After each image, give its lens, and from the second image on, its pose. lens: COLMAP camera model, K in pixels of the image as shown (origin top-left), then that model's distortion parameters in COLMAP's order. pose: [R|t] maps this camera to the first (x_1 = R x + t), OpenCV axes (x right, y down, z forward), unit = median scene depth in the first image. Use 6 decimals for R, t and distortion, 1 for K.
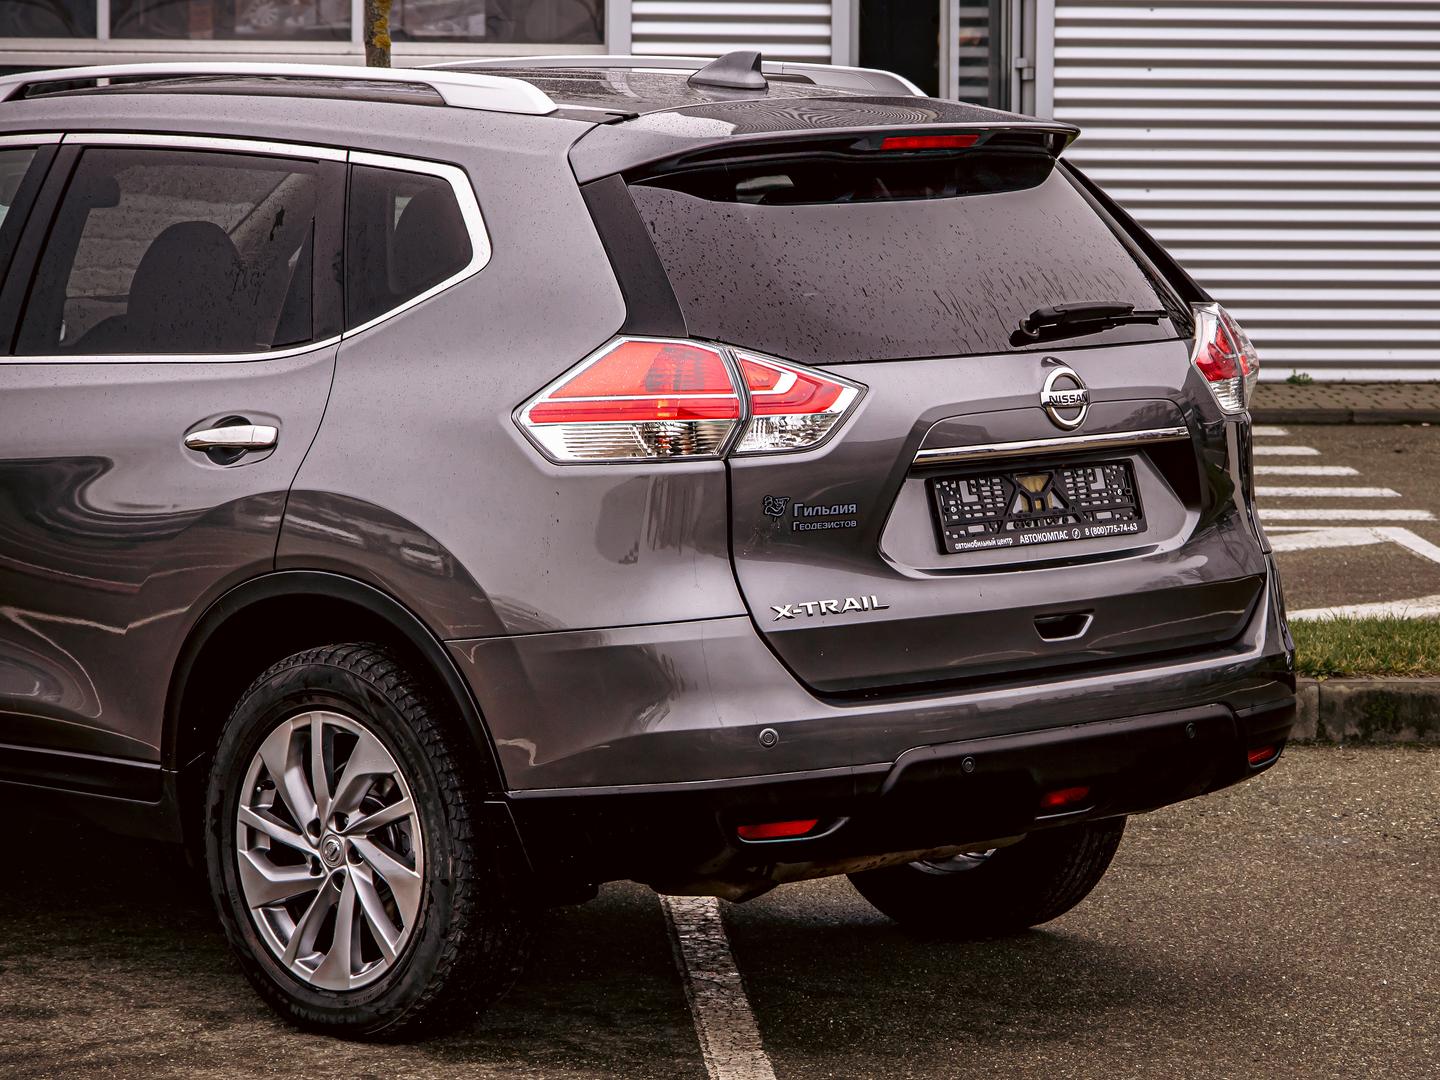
lens RADIAL K [[4671.3, 0, 716.4], [0, 4671.3, 552.3], [0, 0, 1]] dist [0.368623, 0.000000]
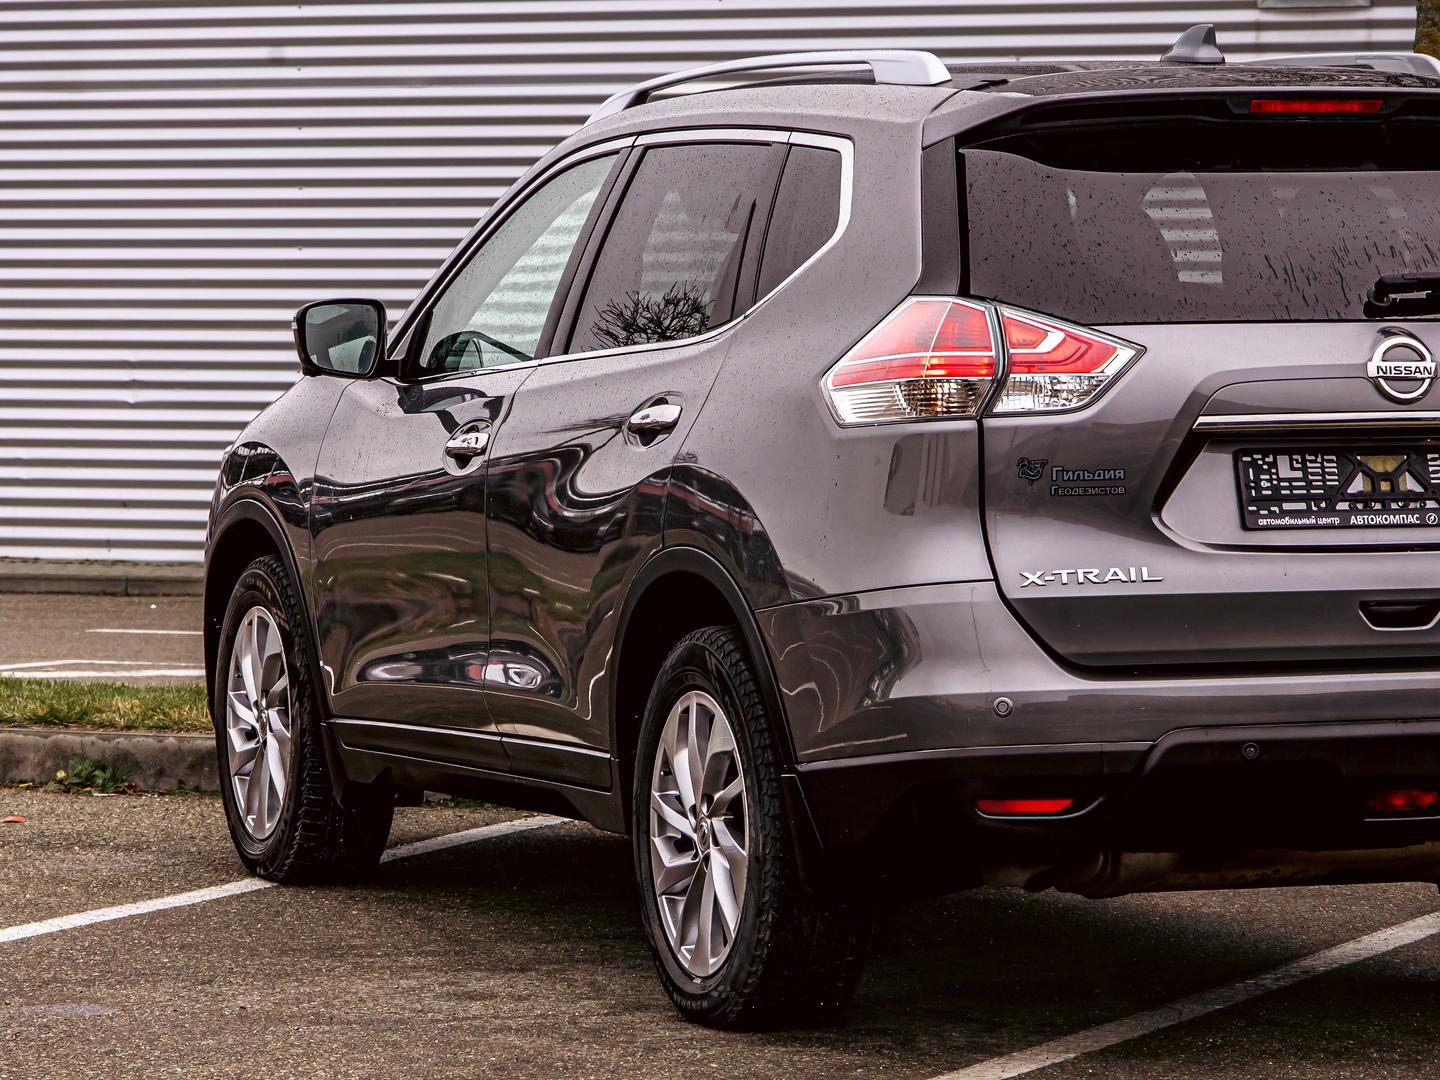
lens RADIAL K [[5025.7, 0, 732.5], [0, 5025.7, 530.7], [0, 0, 1]] dist [0.266951, 0.000000]
pose [[0.943391, 0.018098, -0.331189, 0.286228], [-0.033124, 0.998659, -0.039783, 0.044239], [0.330025, 0.048501, 0.942725, 0.006359]]
